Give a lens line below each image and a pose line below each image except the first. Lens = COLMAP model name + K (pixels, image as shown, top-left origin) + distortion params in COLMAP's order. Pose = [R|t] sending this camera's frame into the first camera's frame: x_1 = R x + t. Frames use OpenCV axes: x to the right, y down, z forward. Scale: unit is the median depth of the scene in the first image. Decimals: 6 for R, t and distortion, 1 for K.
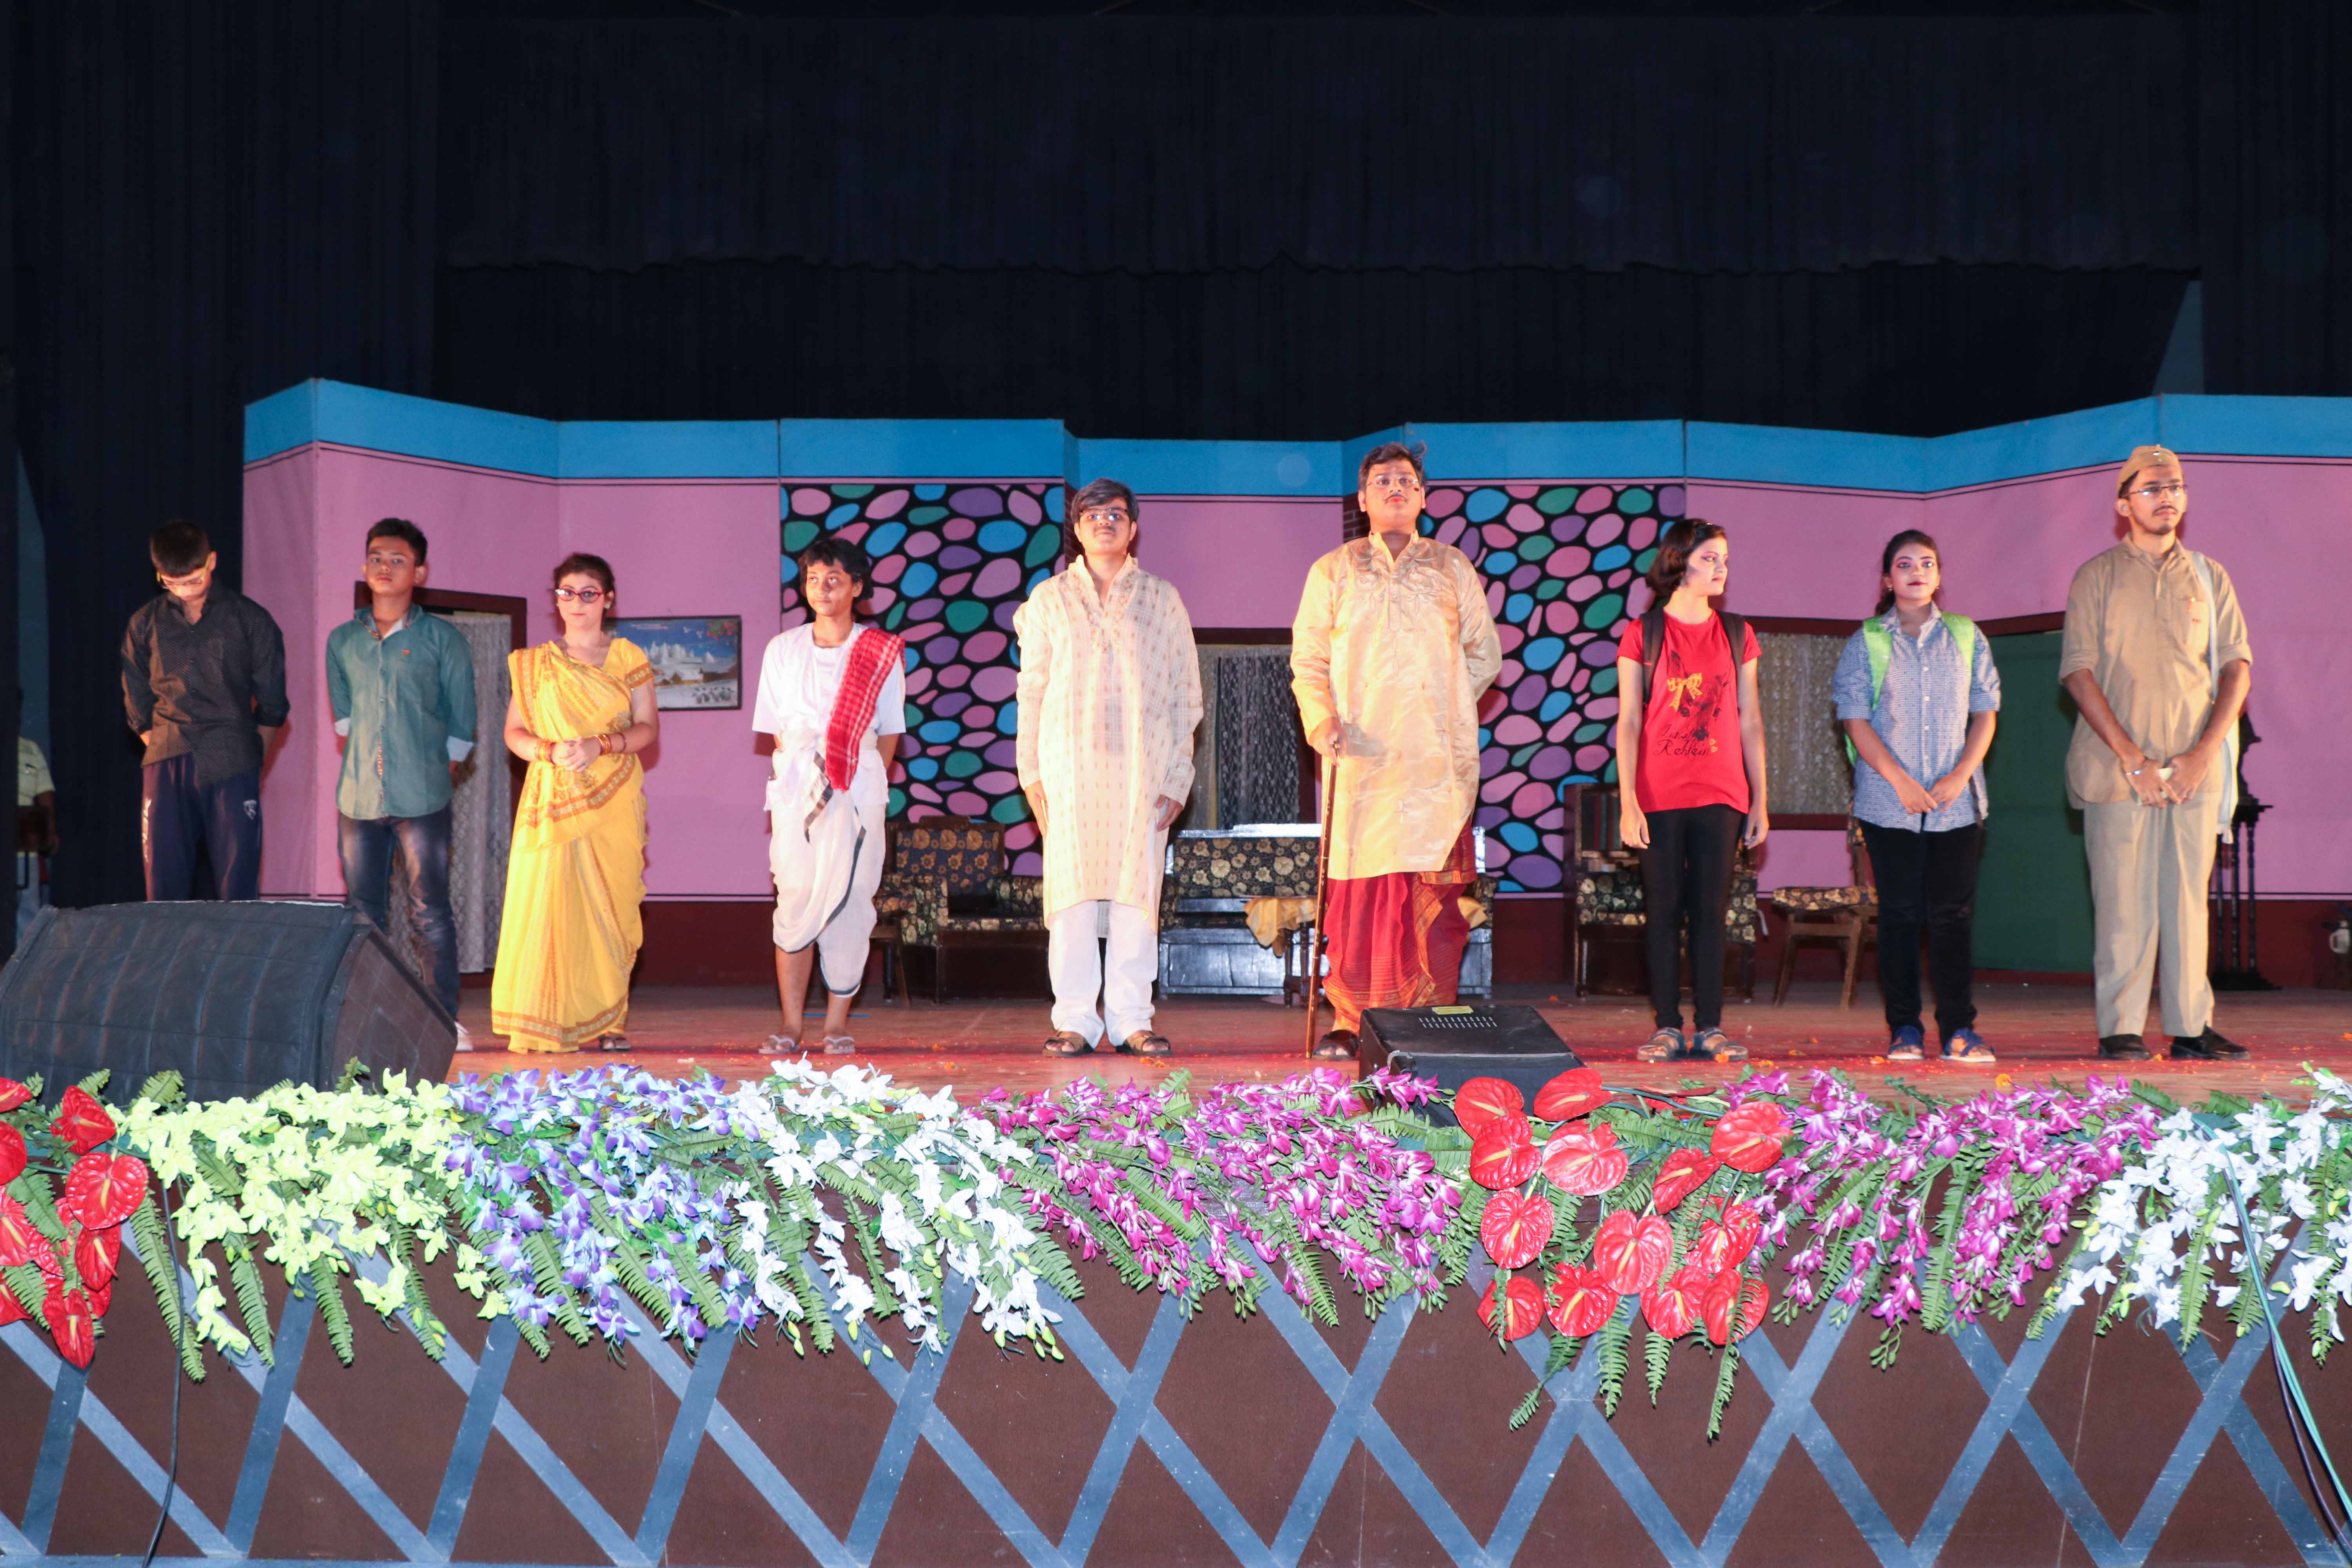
lens RADIAL K [[2624.5, 0, 1179.5], [0, 2624.5, 818.8], [0, 0, 1]] dist [-0.084456, 0.307202]
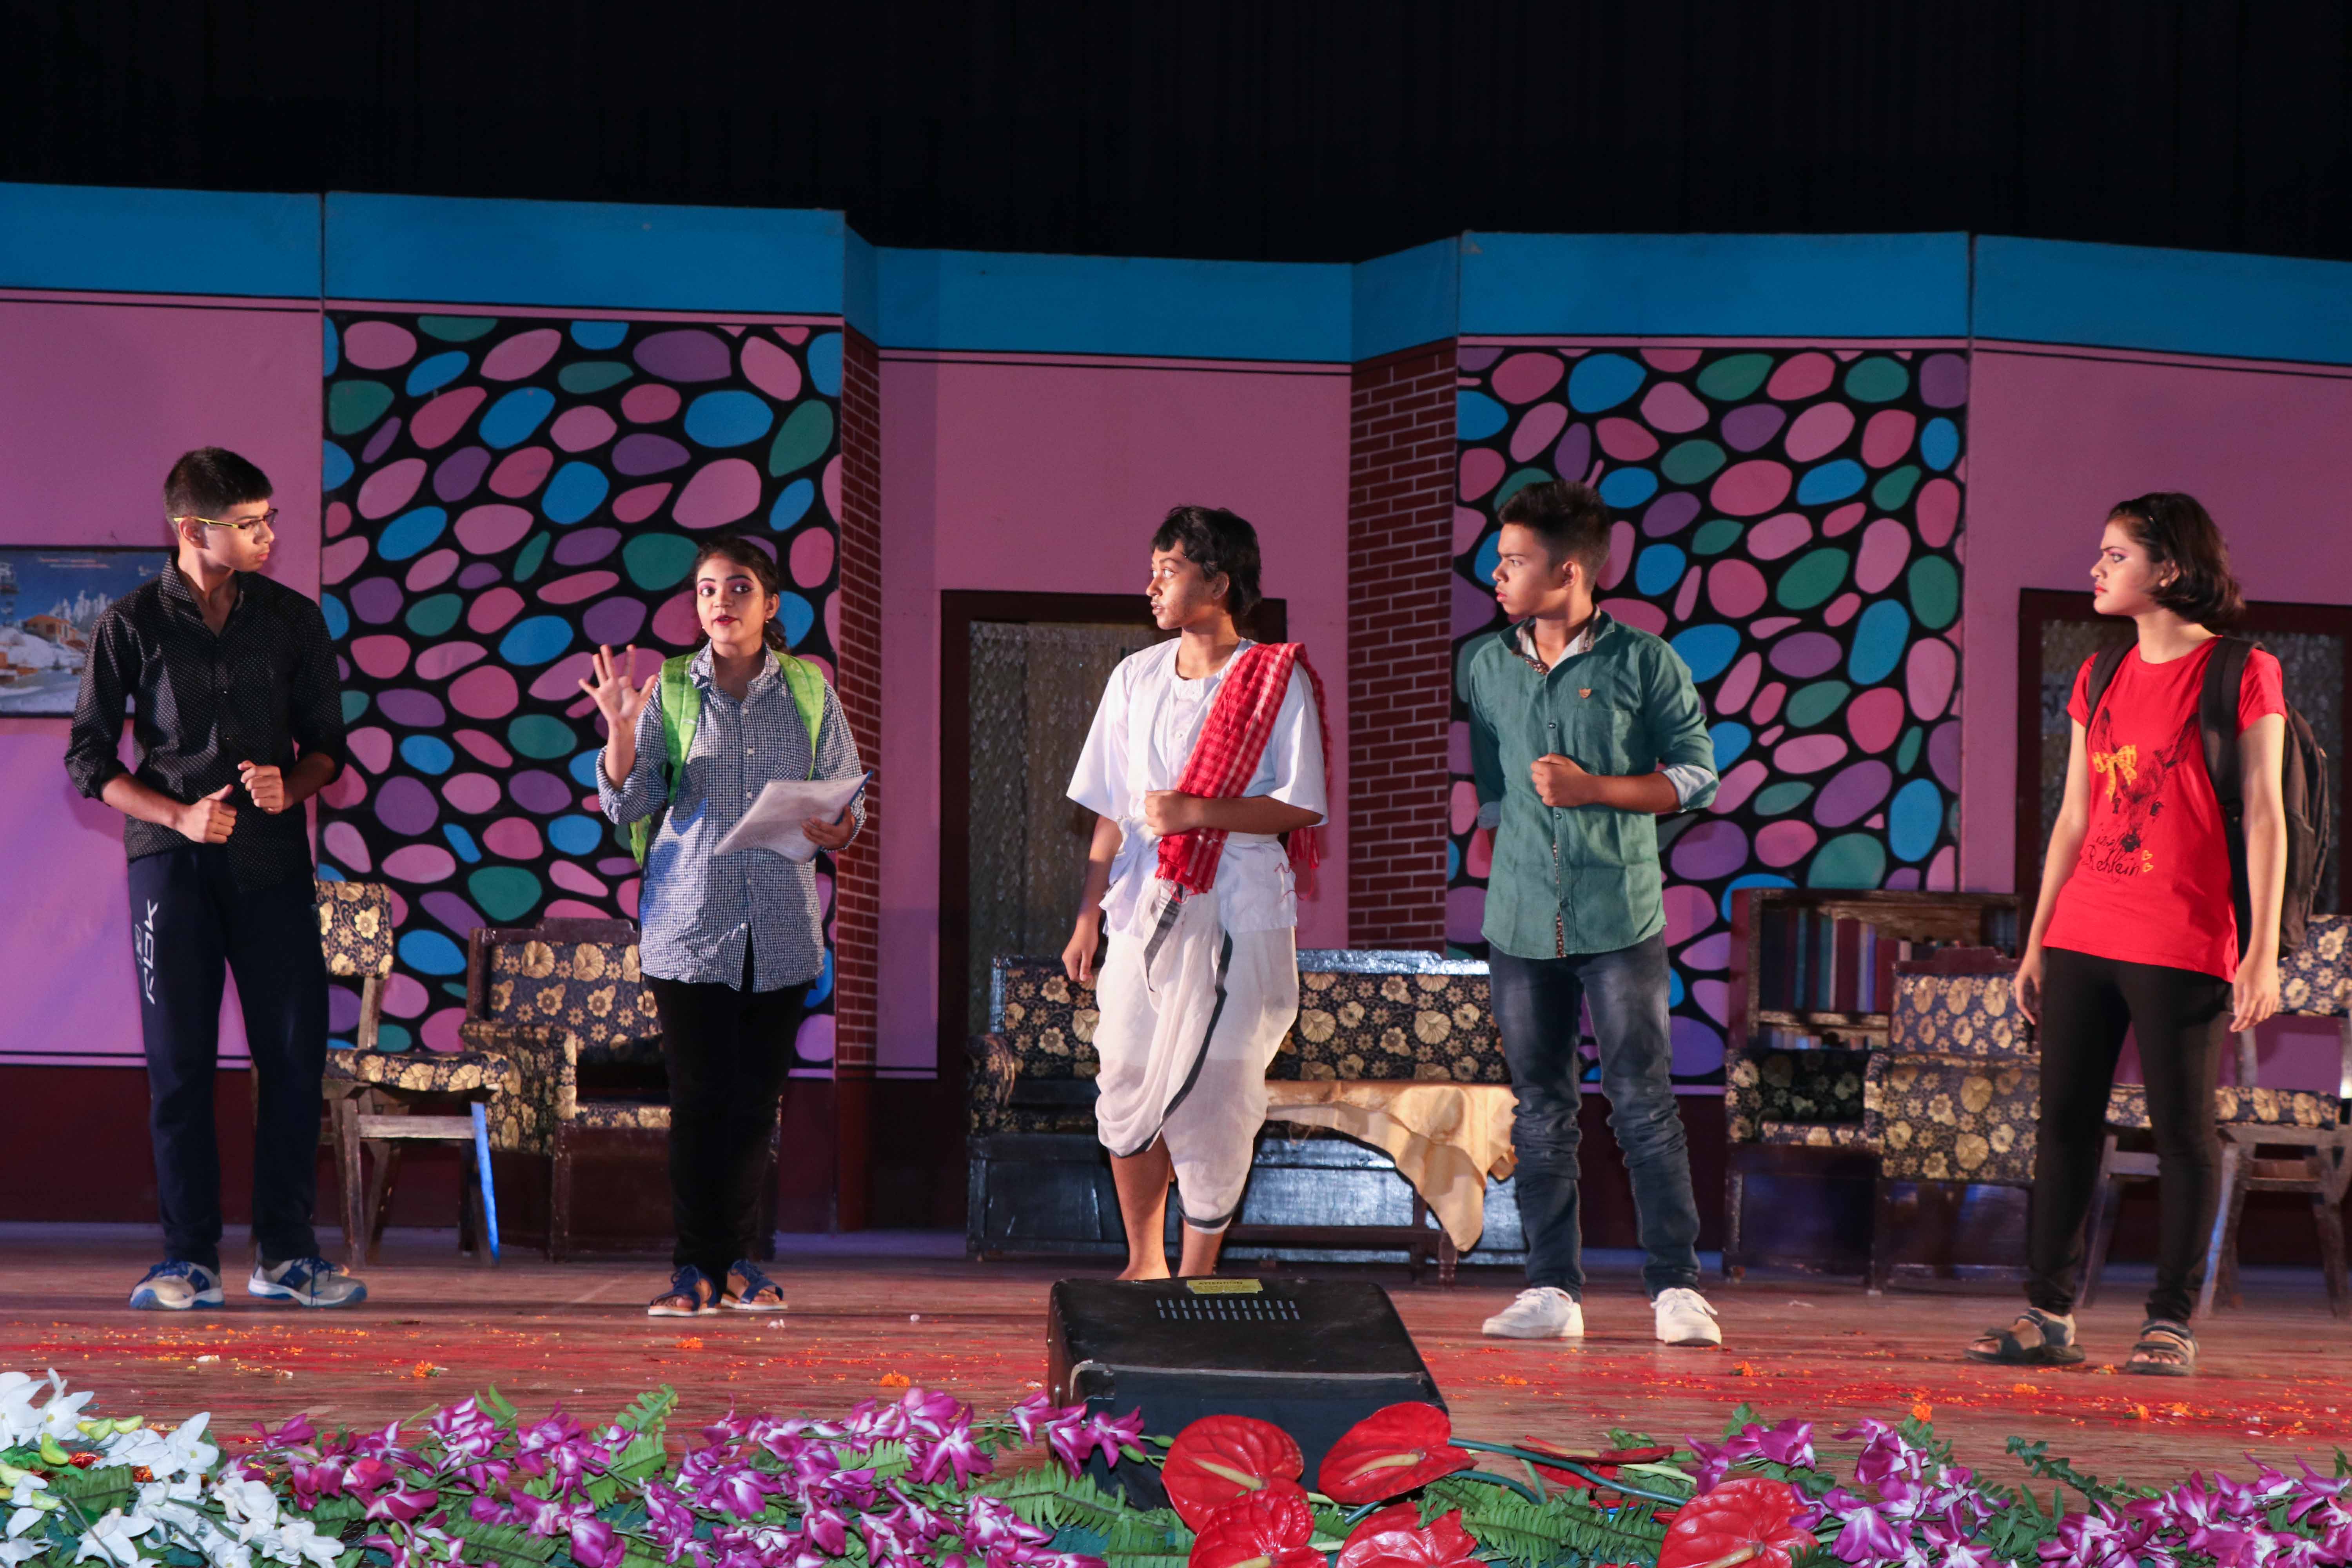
lens RADIAL K [[4635.6, 0, 1178.5], [0, 4635.6, 821.4], [0, 0, 1]] dist [0.211544, 0.602426]
pose [[0.999728, 0.023319, -0.000258, 0.101892], [-0.023317, 0.999372, -0.026664, 0.004698], [-0.000364, 0.026662, 0.999644, 0.062914]]
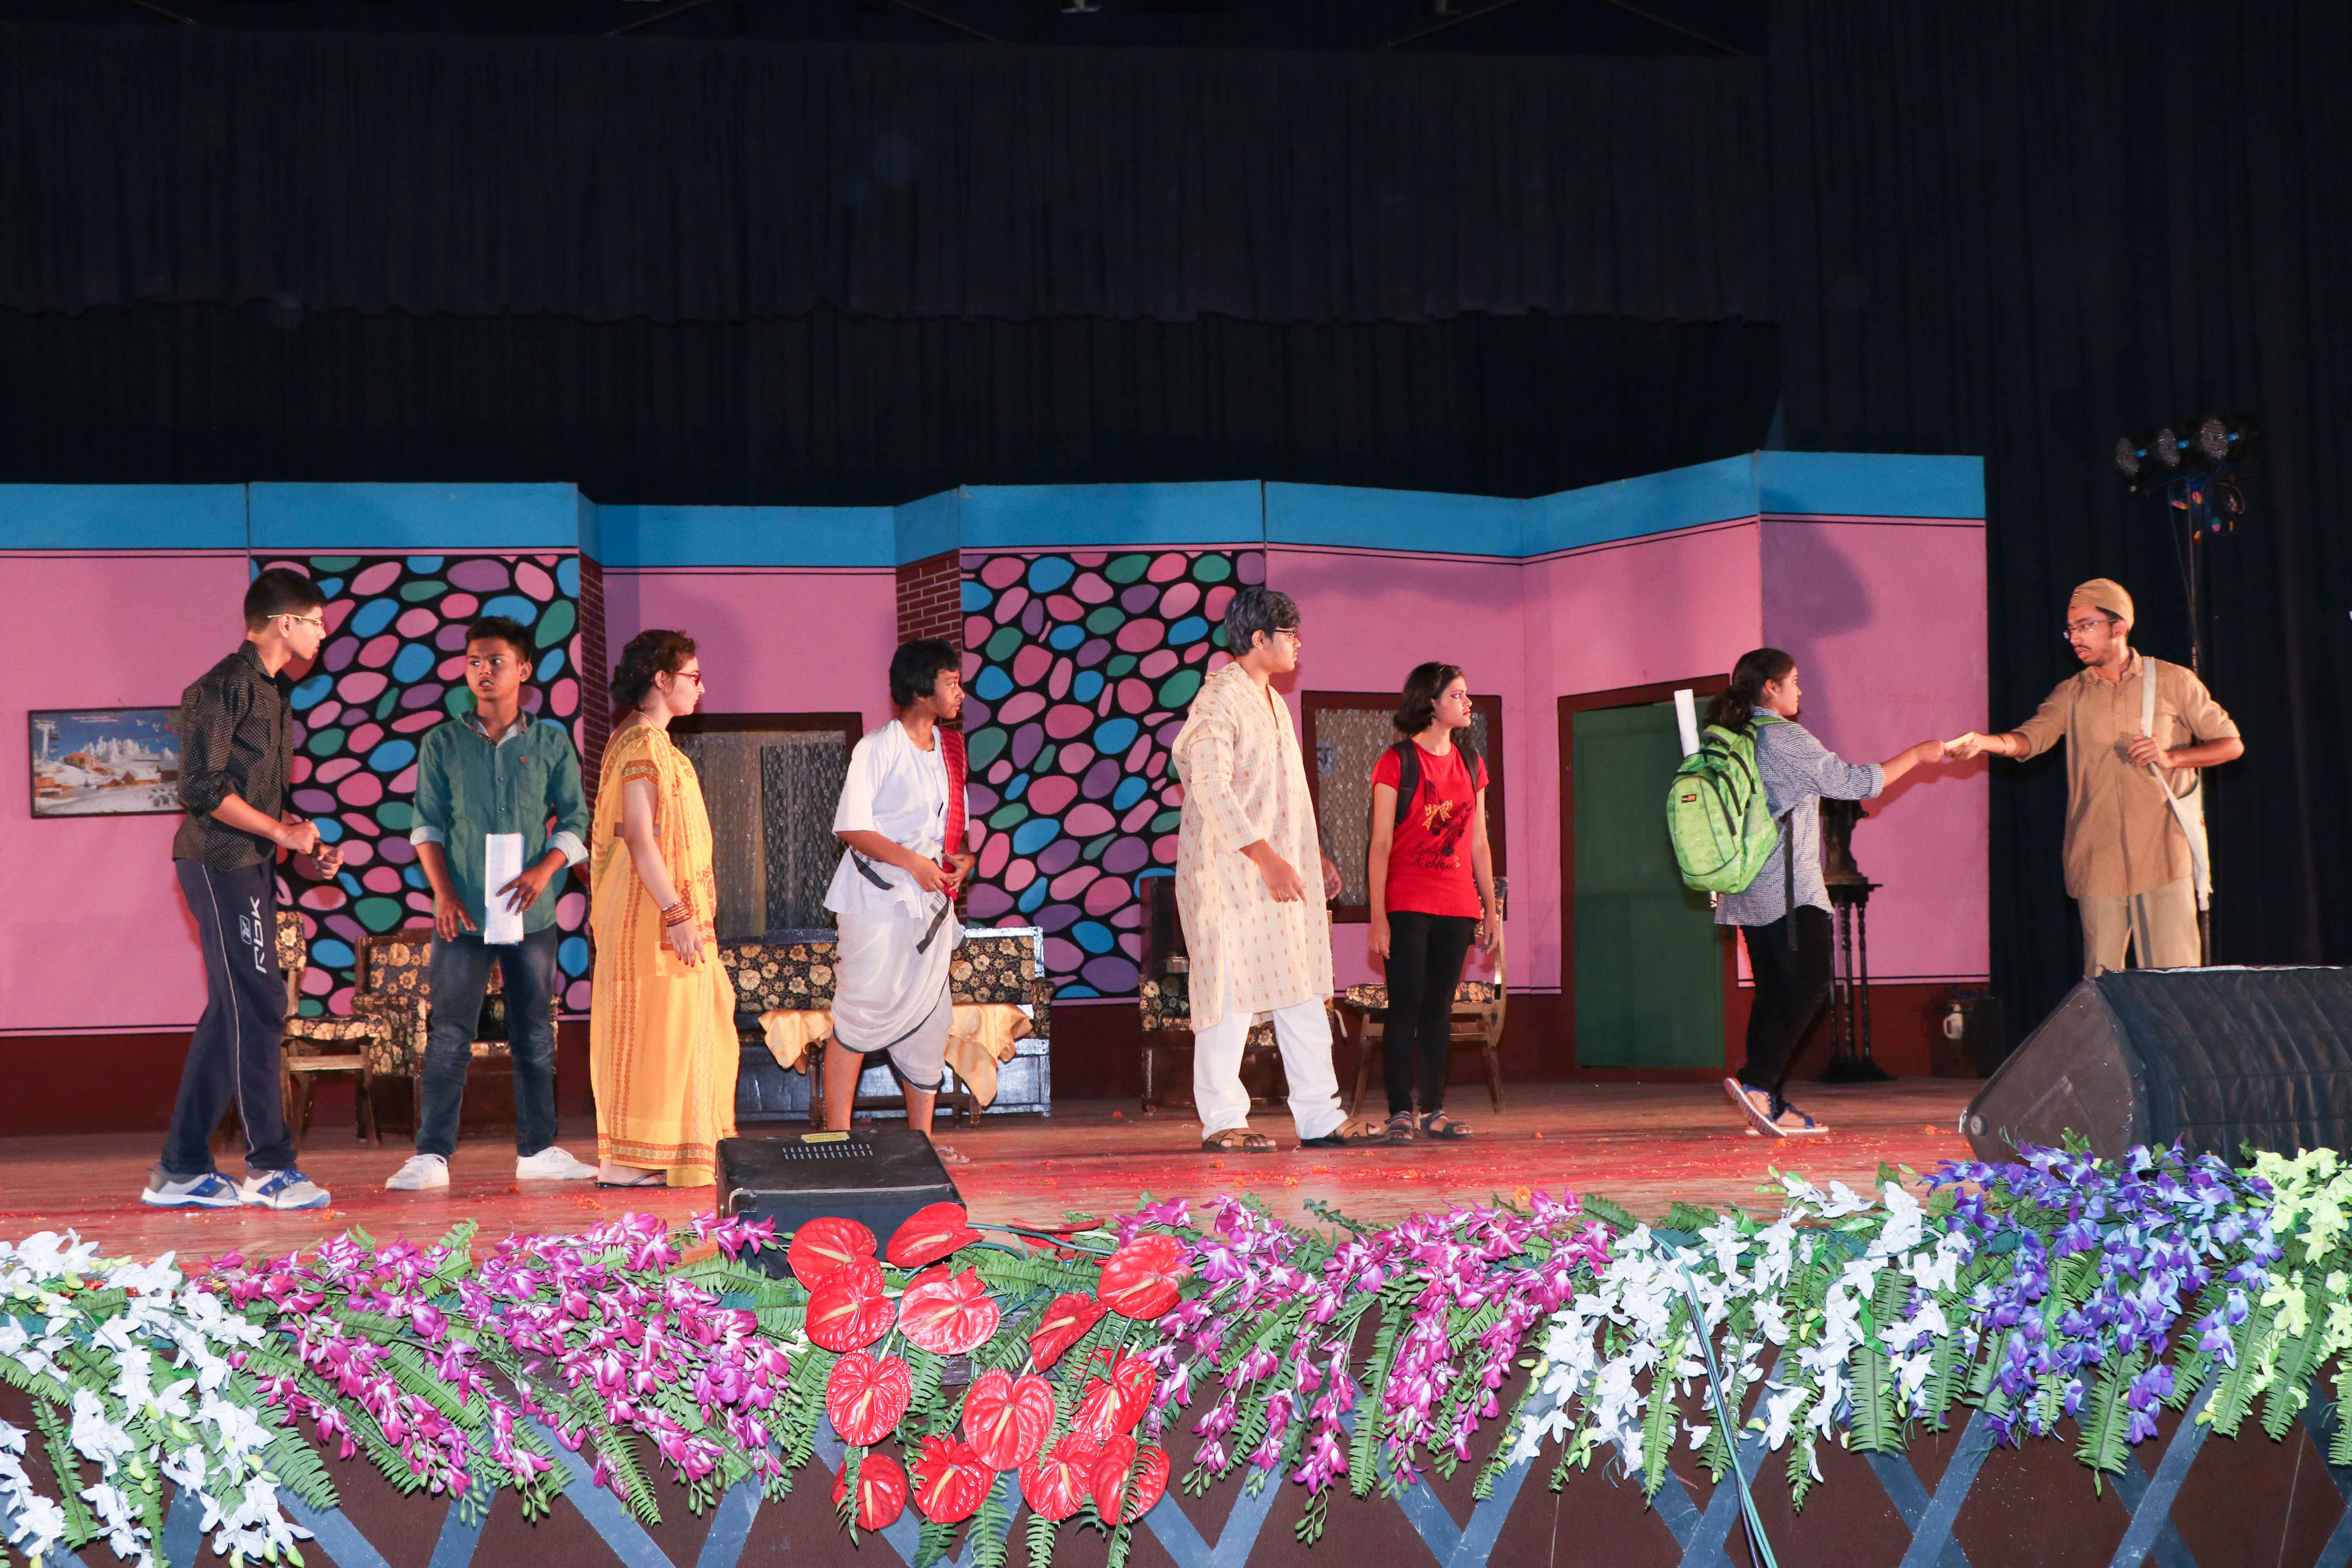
lens RADIAL K [[2818.8, 0, 1182.7], [0, 2818.8, 815.1], [0, 0, 1]] dist [-0.060573, 0.332065]
pose [[0.991076, -0.018077, 0.132065, 0.110016], [0.023163, 0.999044, -0.037077, 0.005593], [-0.131269, 0.039805, 0.990547, 0.083066]]
